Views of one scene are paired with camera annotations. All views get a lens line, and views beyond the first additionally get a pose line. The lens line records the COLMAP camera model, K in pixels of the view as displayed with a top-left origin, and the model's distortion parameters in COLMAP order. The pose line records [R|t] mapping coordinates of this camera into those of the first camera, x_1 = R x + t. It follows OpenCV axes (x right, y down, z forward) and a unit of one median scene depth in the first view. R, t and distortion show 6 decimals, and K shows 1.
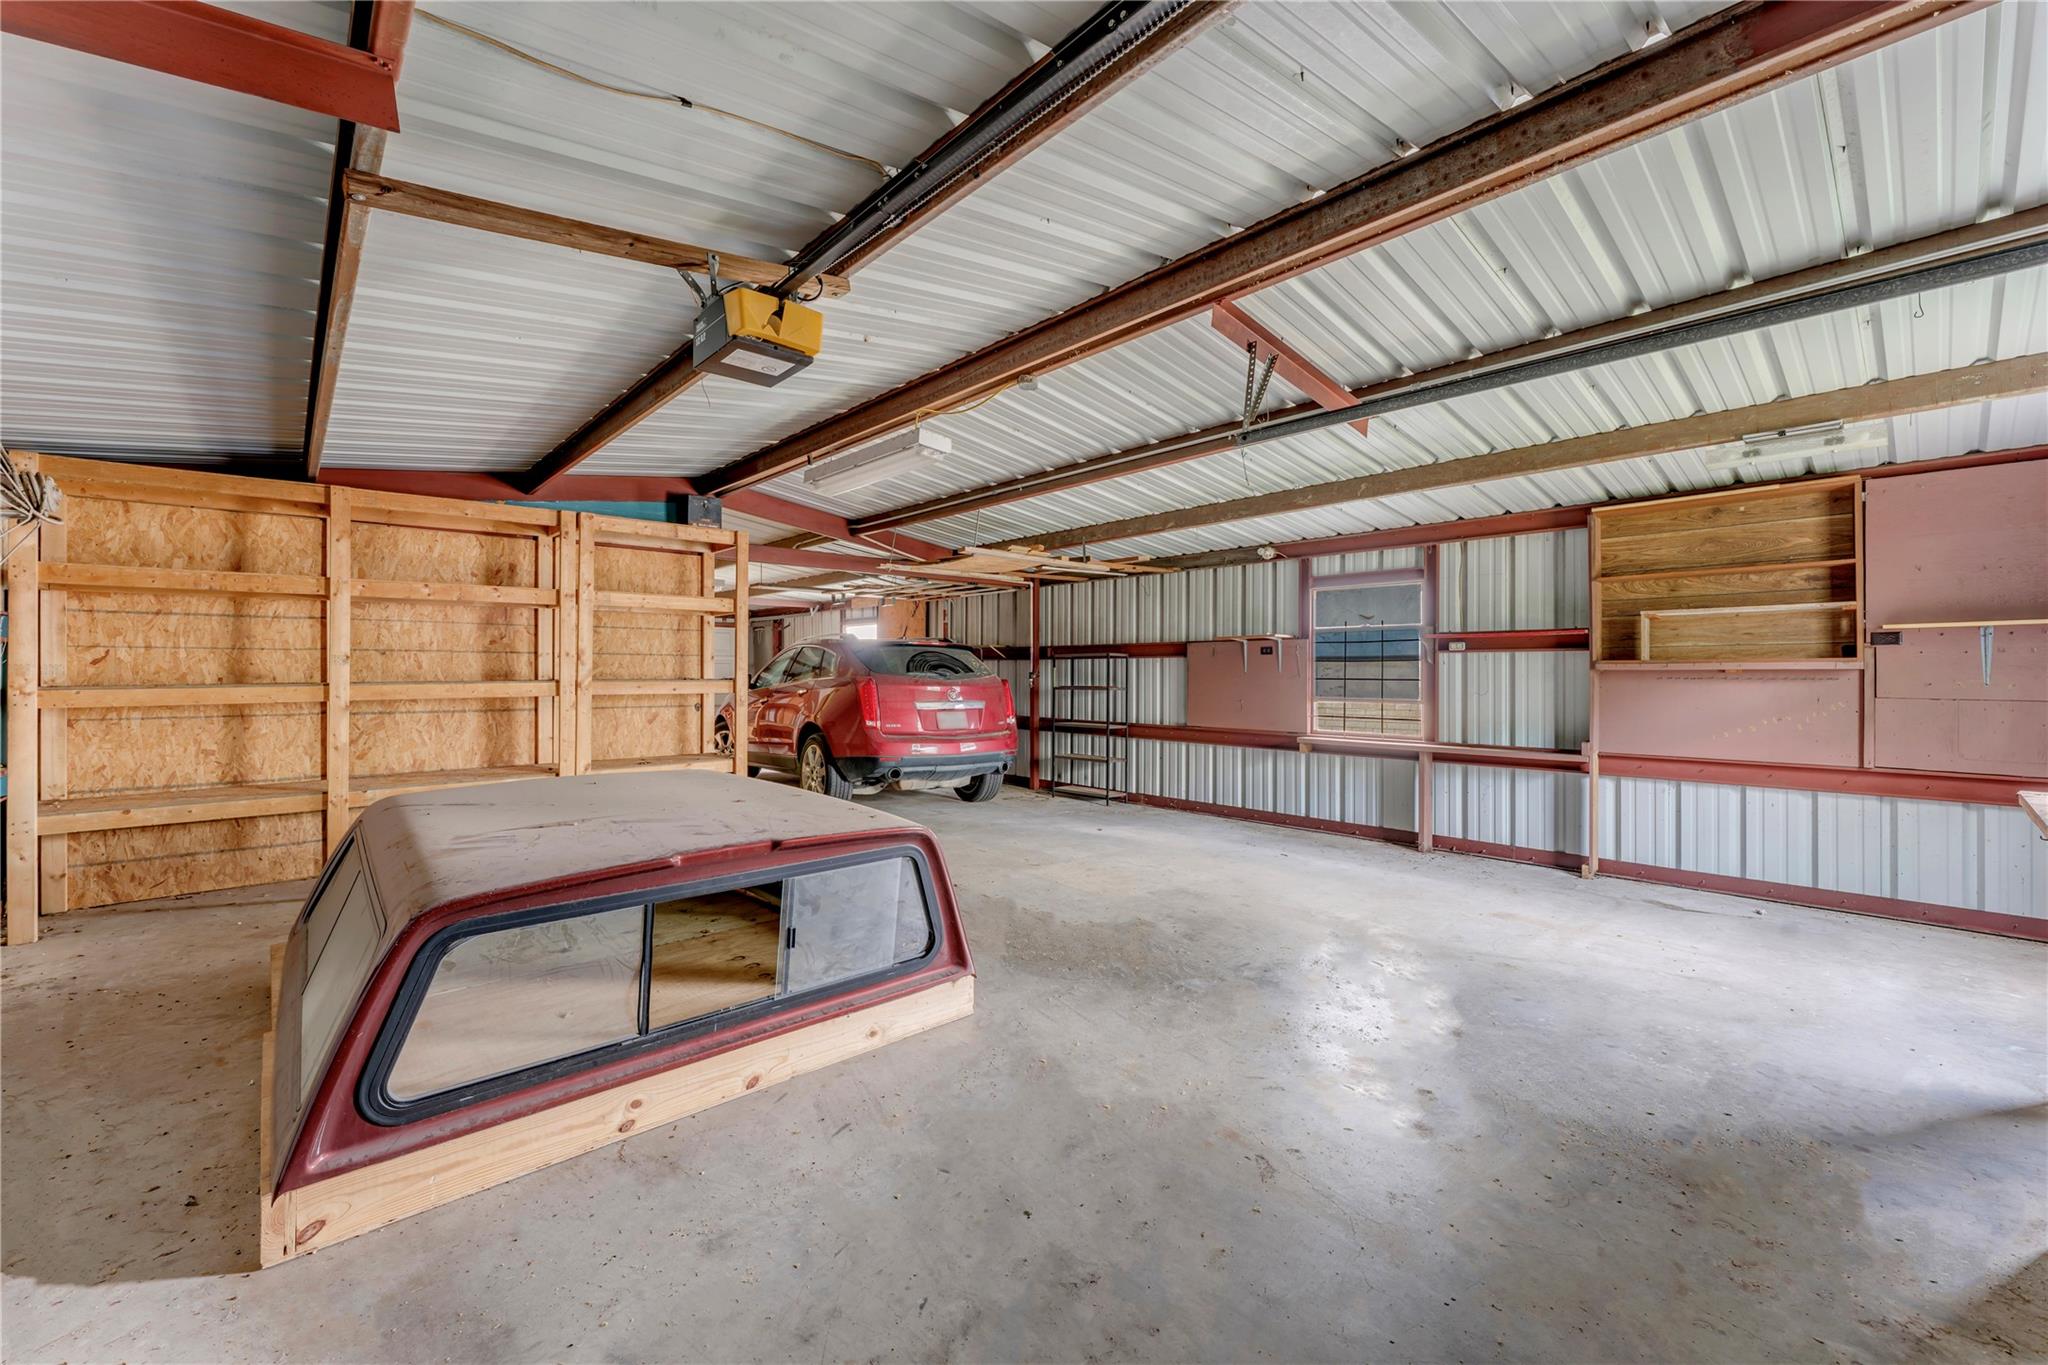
lens RADIAL K [[821.7, 0, 1024.5], [0, 821.7, 672.7], [0, 0, 1]] dist [-0.000537, -0.000011]
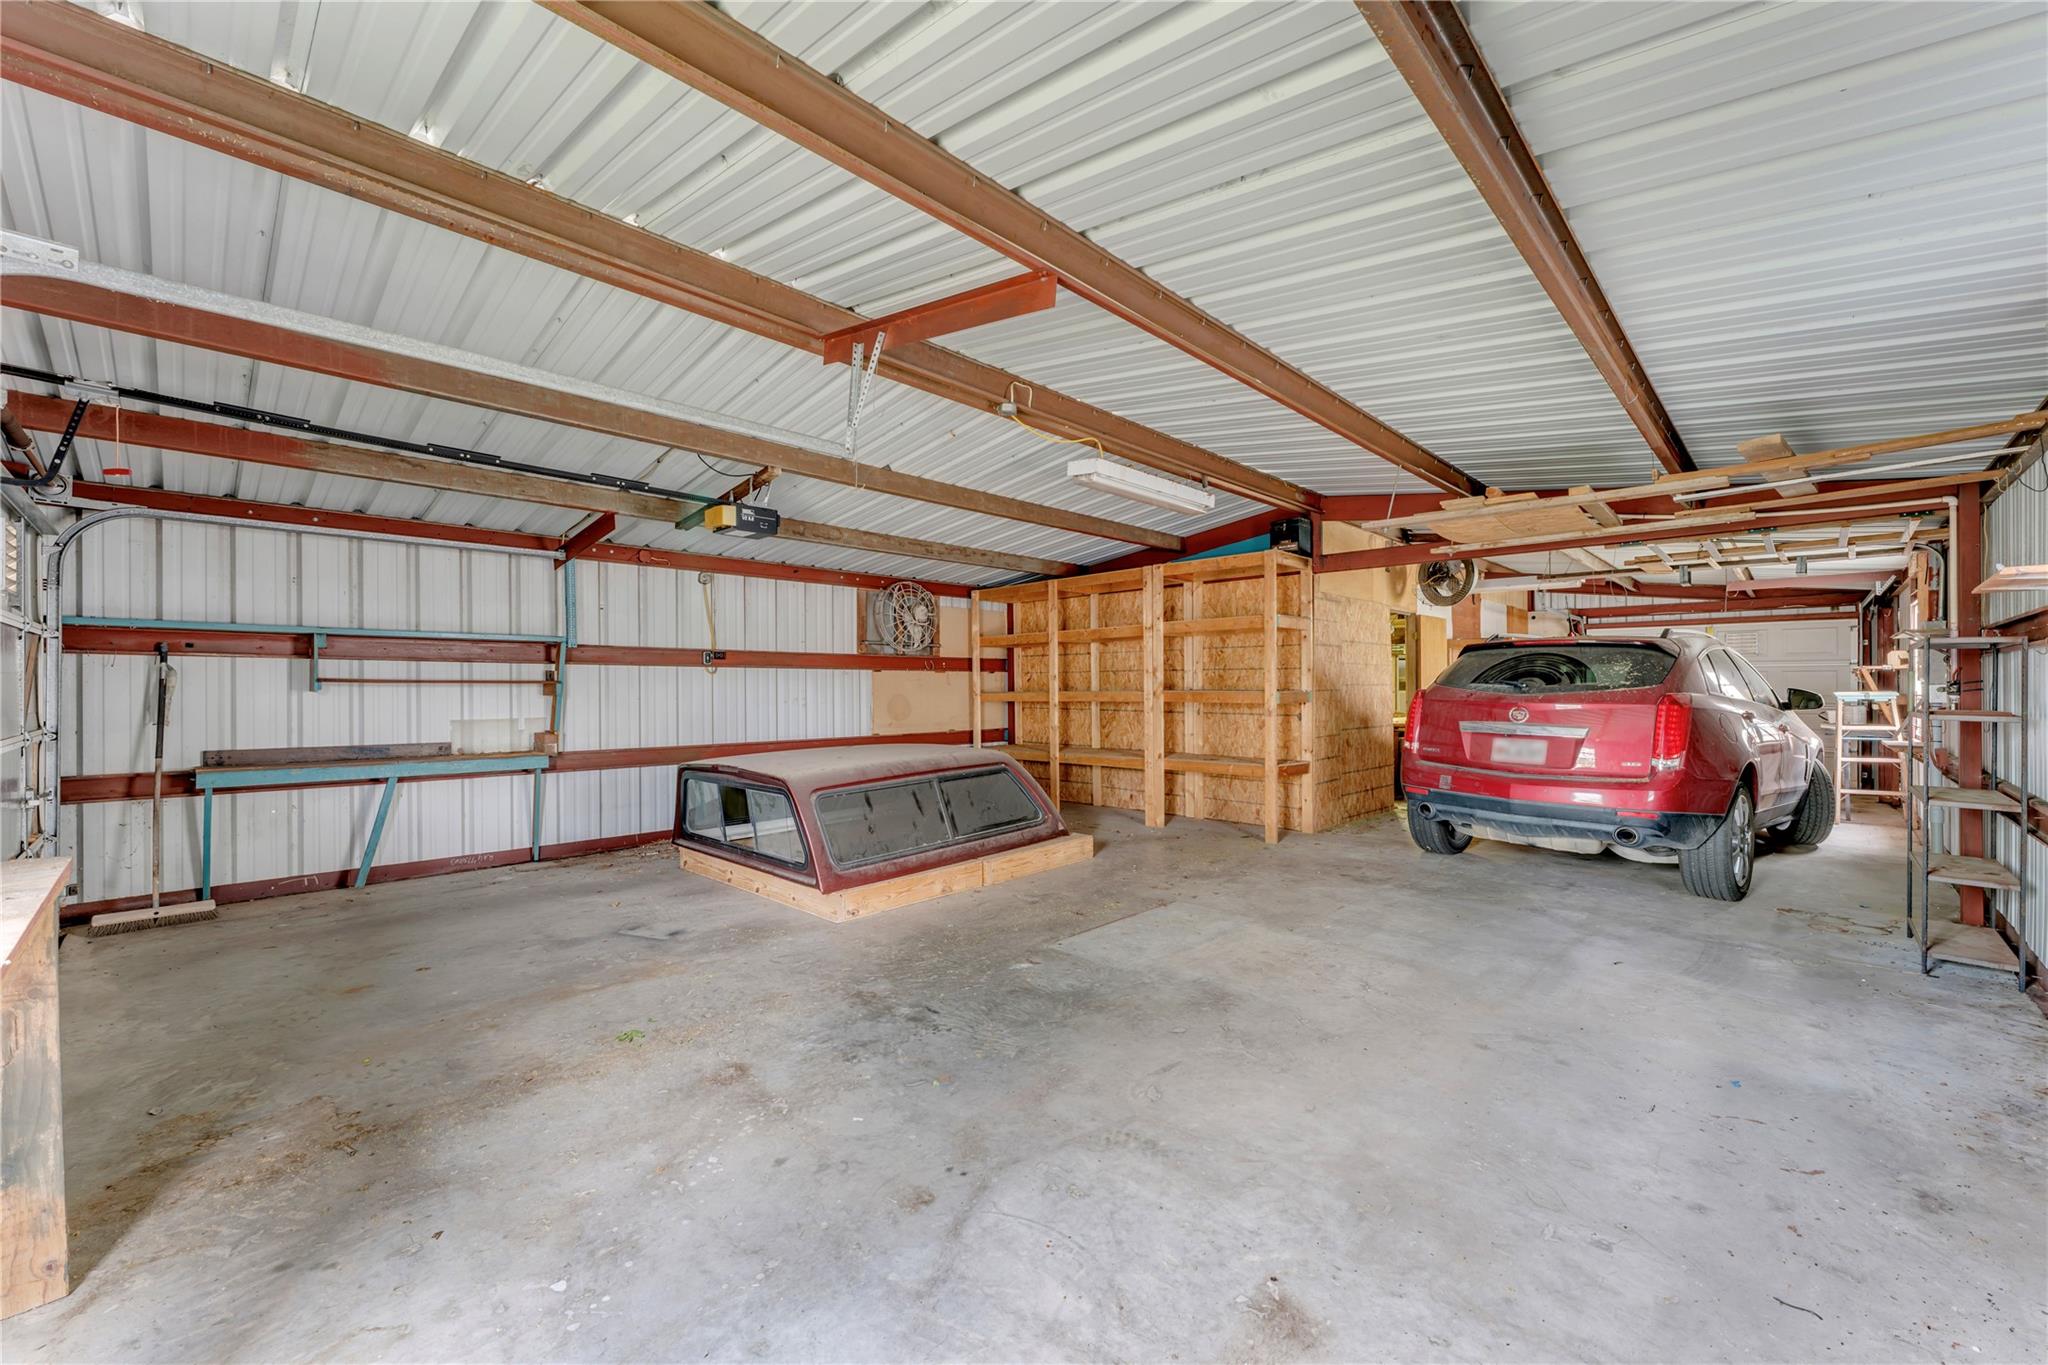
lens RADIAL K [[821.7, 0, 1024.4], [0, 821.7, 686.8], [0, 0, 1]] dist [-0.000537, -0.000011]
pose [[0.073085, 0.000429, -0.997326, 0.769723], [-0.001316, 0.999999, 0.000334, 0.003619], [0.997325, 0.001288, 0.073086, 0.688872]]
